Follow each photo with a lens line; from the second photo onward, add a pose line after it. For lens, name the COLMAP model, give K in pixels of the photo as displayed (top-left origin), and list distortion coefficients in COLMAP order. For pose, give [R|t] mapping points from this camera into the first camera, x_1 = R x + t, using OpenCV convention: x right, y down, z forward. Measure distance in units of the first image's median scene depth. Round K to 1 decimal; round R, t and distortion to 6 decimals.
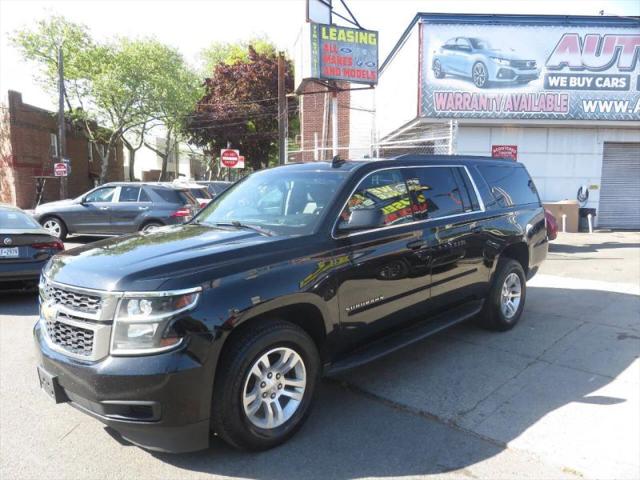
lens RADIAL K [[489.5, 0, 309.6], [0, 489.5, 240.0], [0, 0, 1]] dist [-0.016343, 0.031652]
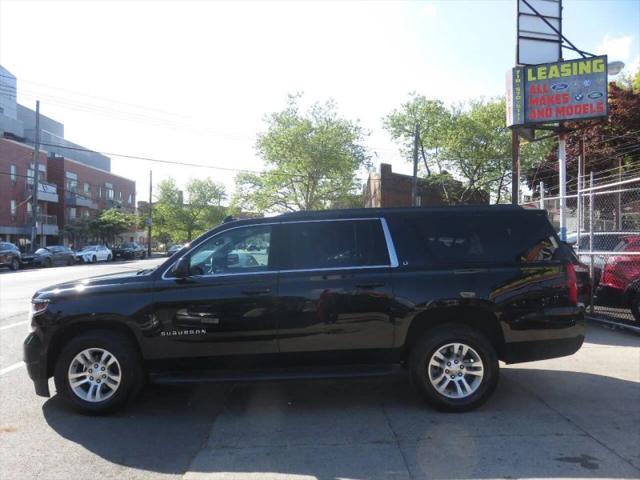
lens RADIAL K [[489.5, 0, 309.6], [0, 489.5, 240.0], [0, 0, 1]] dist [-0.016343, 0.031652]
pose [[0.707428, -0.003020, -0.706779, 0.276664], [-0.076632, 0.993768, -0.080948, -0.006657], [0.702618, 0.111427, 0.702788, 0.071444]]
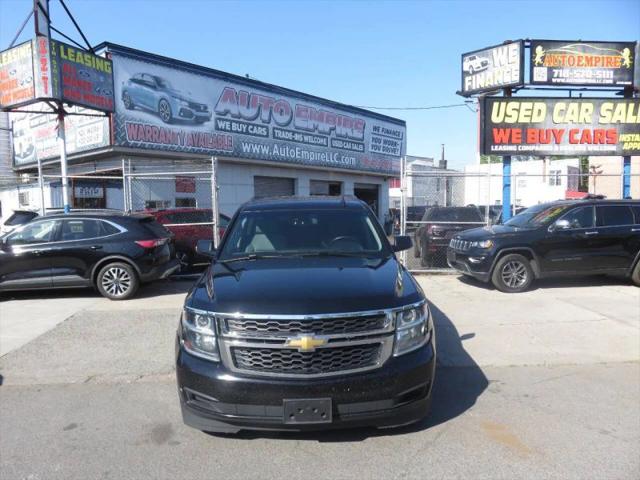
lens RADIAL K [[489.5, 0, 309.6], [0, 489.5, 240.0], [0, 0, 1]] dist [-0.016343, 0.031652]
pose [[0.677846, -0.063863, 0.732425, -0.253228], [0.098863, 0.995090, -0.004731, -0.015139], [-0.728526, 0.075617, 0.680832, 0.044942]]
